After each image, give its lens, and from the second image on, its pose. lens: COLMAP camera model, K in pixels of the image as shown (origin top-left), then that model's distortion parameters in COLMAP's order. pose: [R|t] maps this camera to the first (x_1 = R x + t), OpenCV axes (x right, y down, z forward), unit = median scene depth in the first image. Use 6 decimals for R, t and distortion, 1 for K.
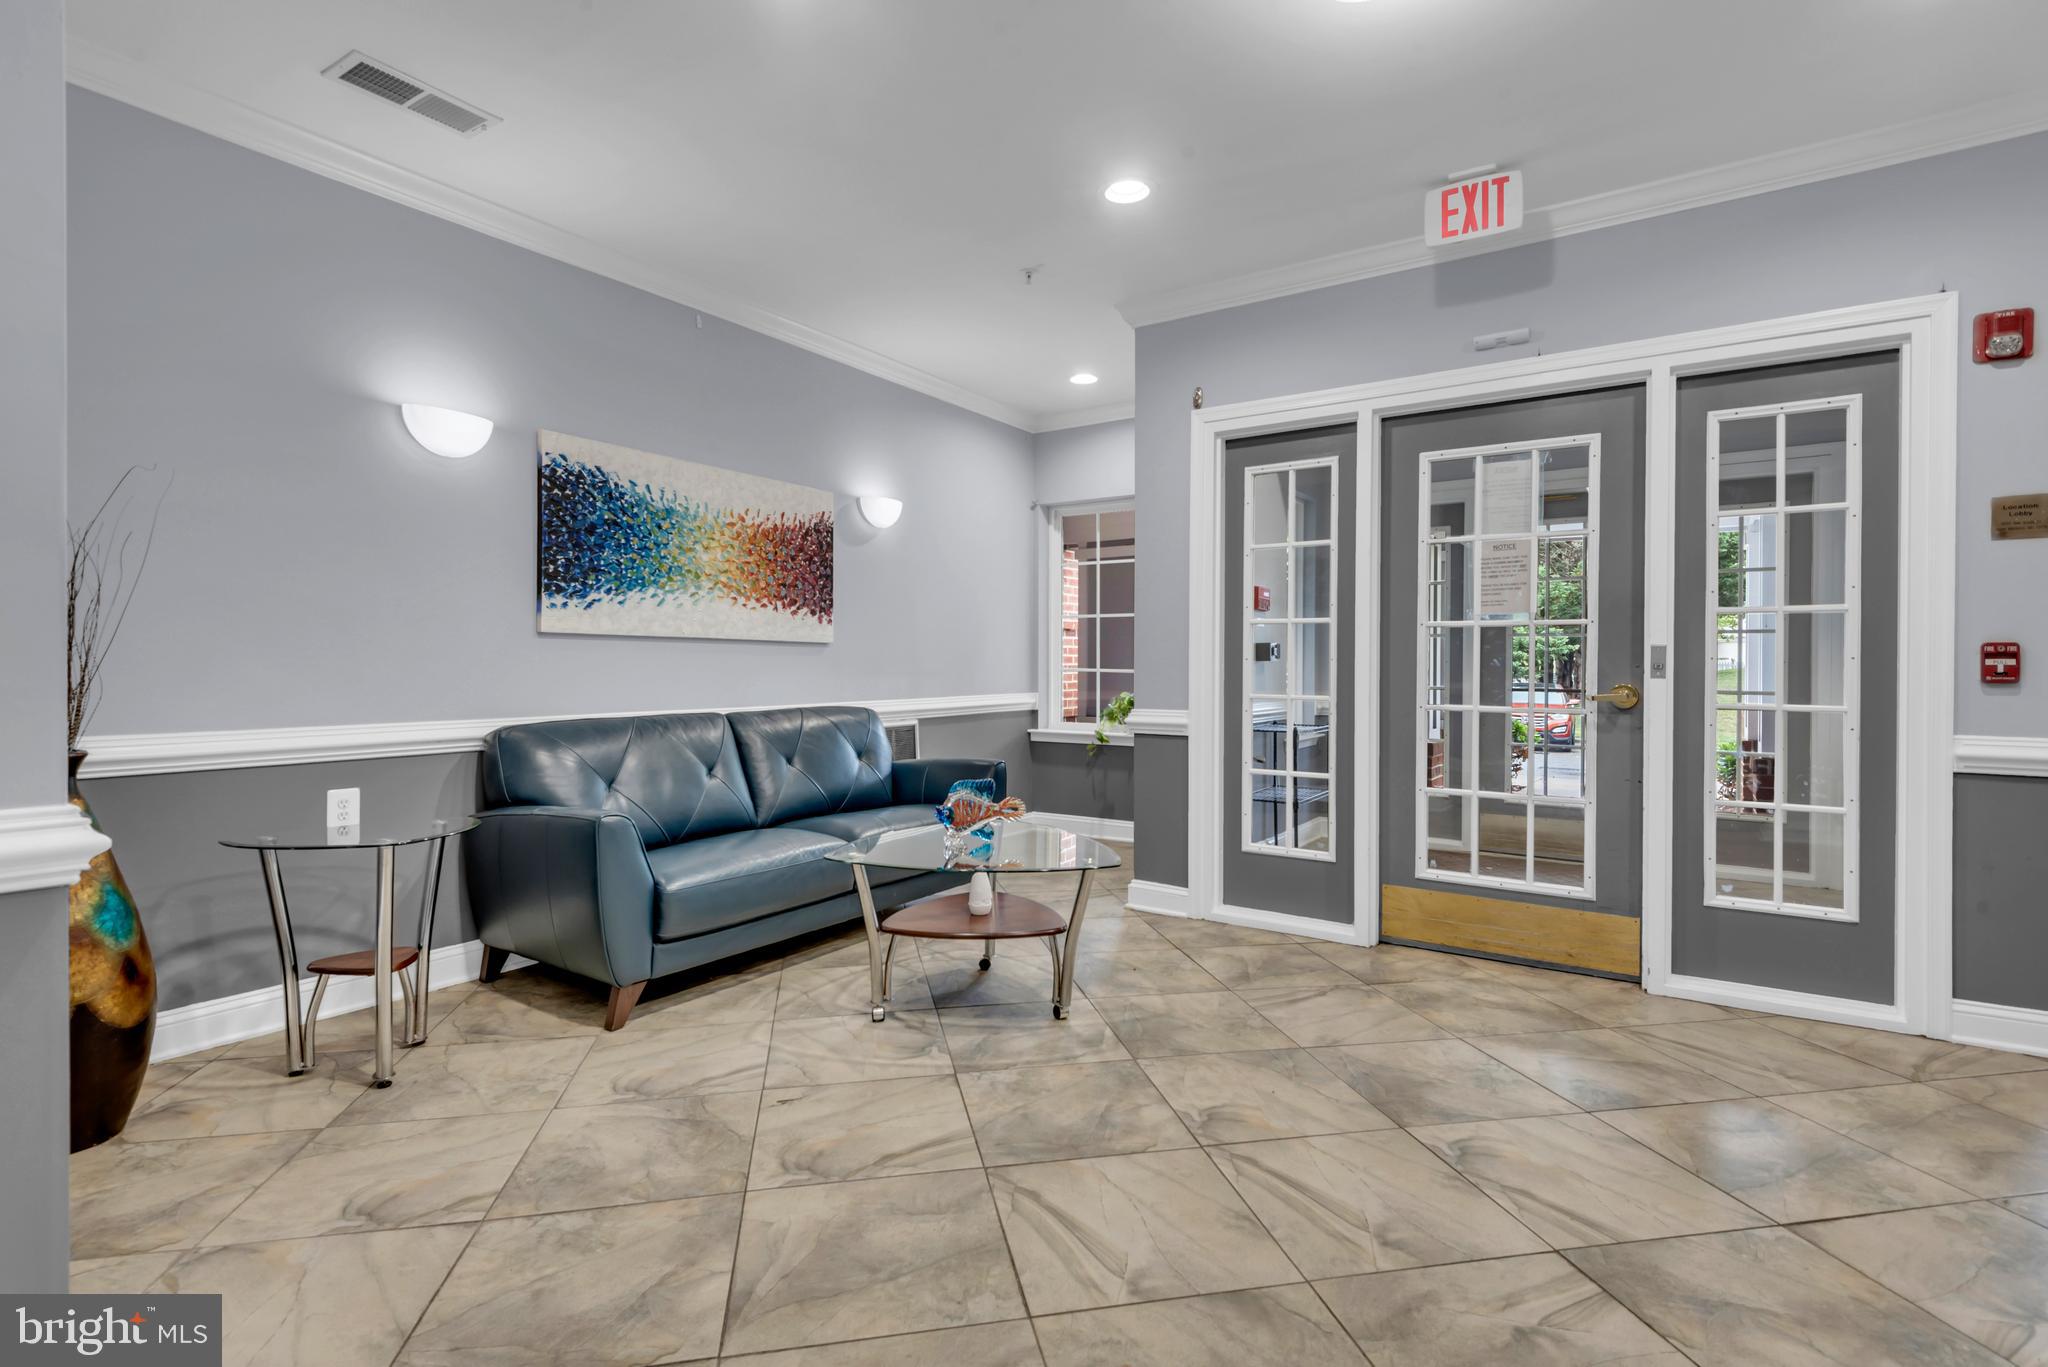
lens RADIAL K [[956.4, 0, 1023.1], [0, 956.4, 672.4], [0, 0, 1]] dist [0.012289, -0.002079]
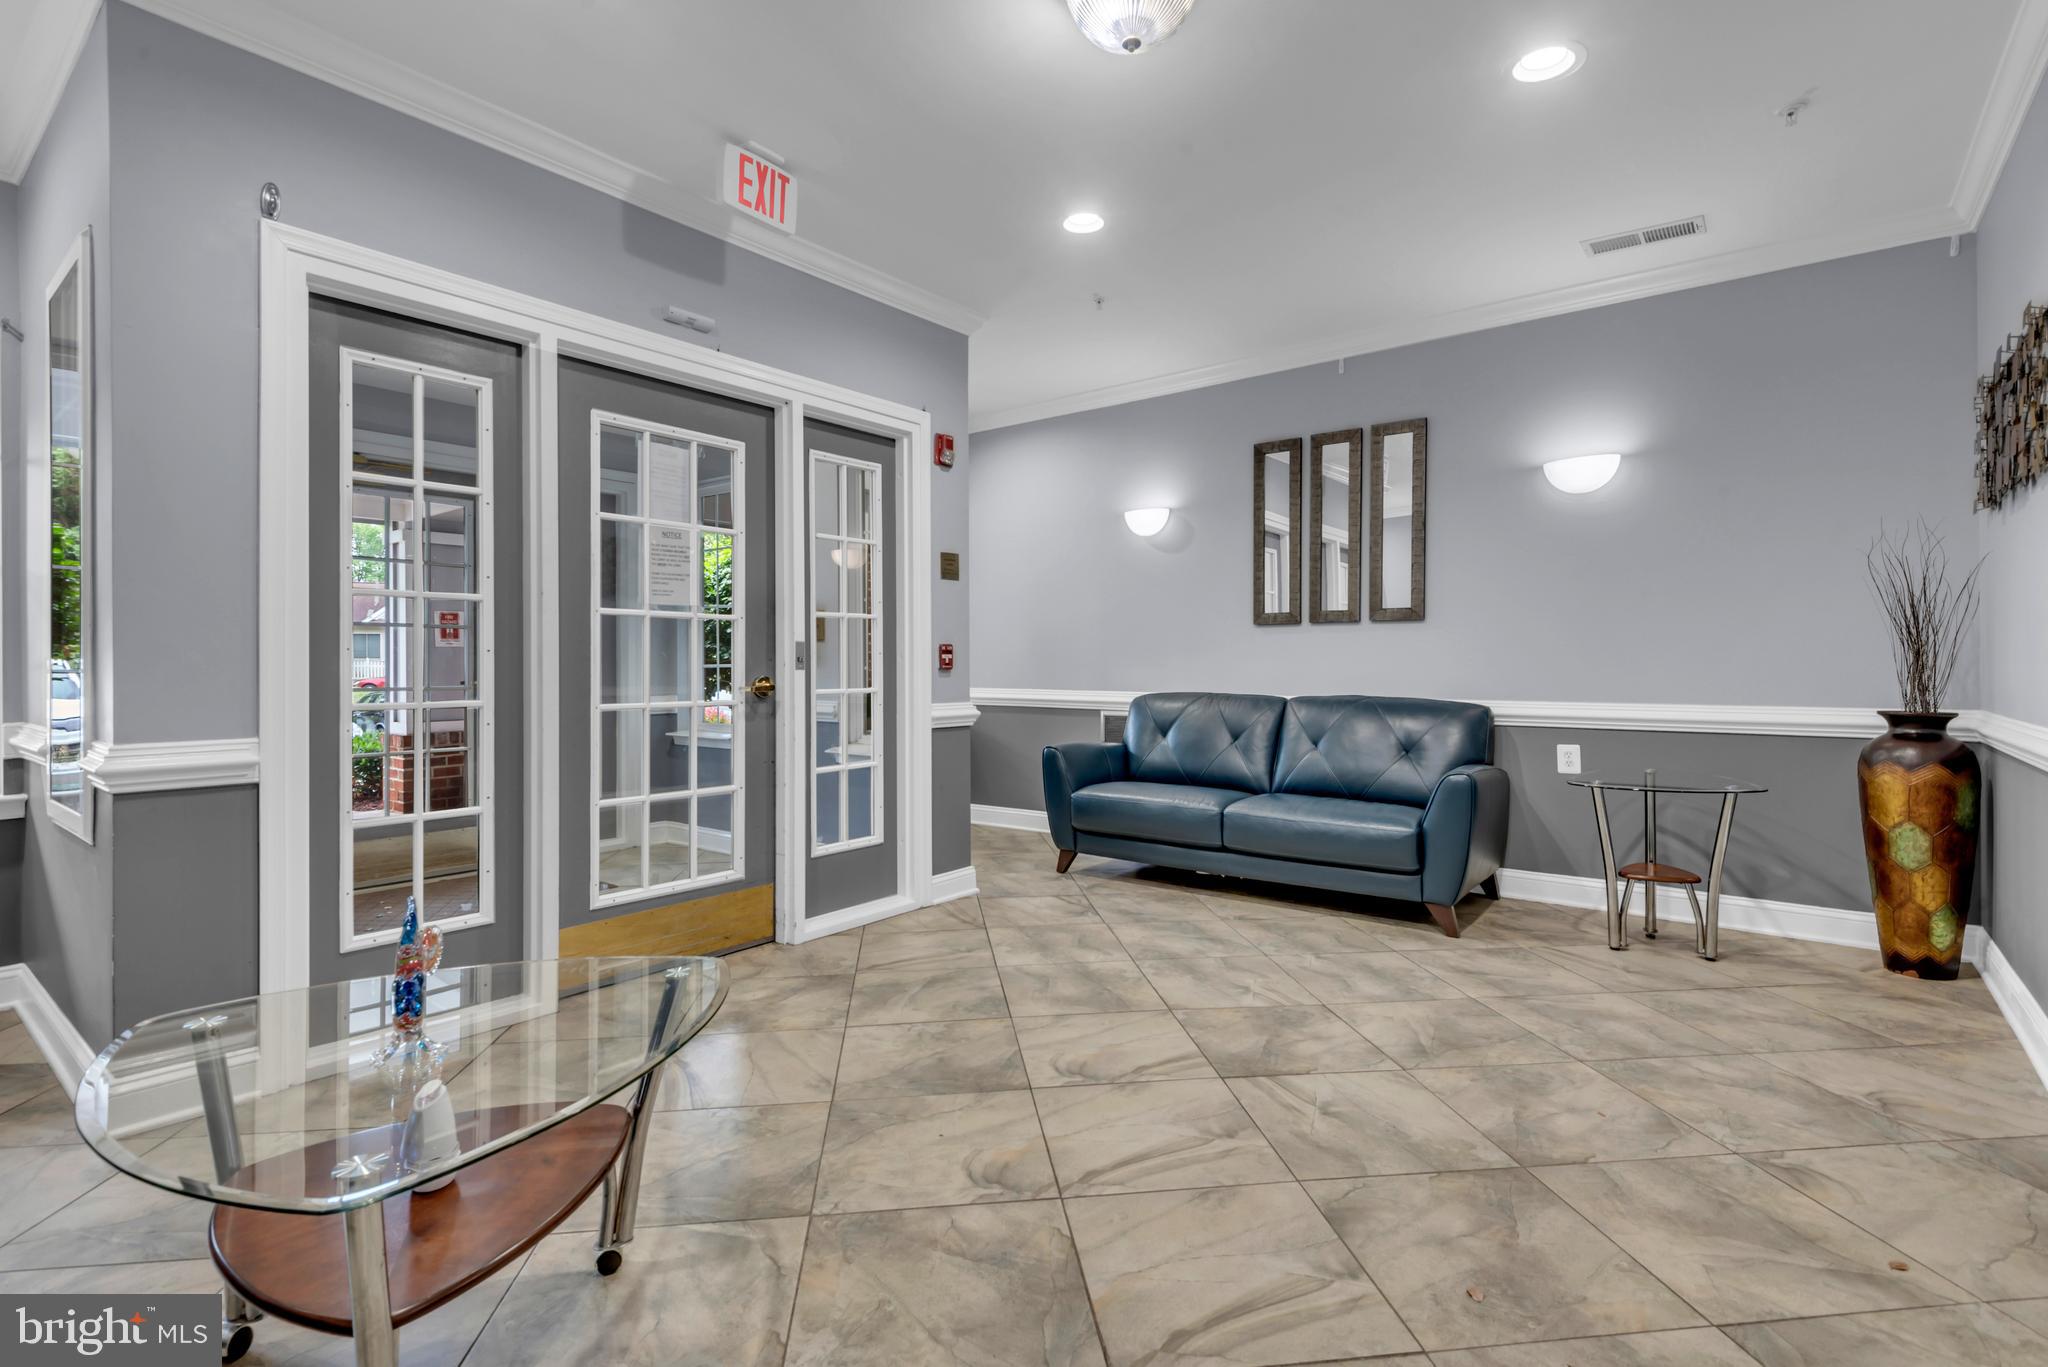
lens RADIAL K [[956.4, 0, 1021.2], [0, 956.4, 670.5], [0, 0, 1]] dist [0.012289, -0.002079]
pose [[0.092233, -0.014318, 0.995634, -0.489241], [0.006635, 0.999883, 0.013765, -0.008006], [-0.995715, 0.005336, 0.092317, 0.662291]]
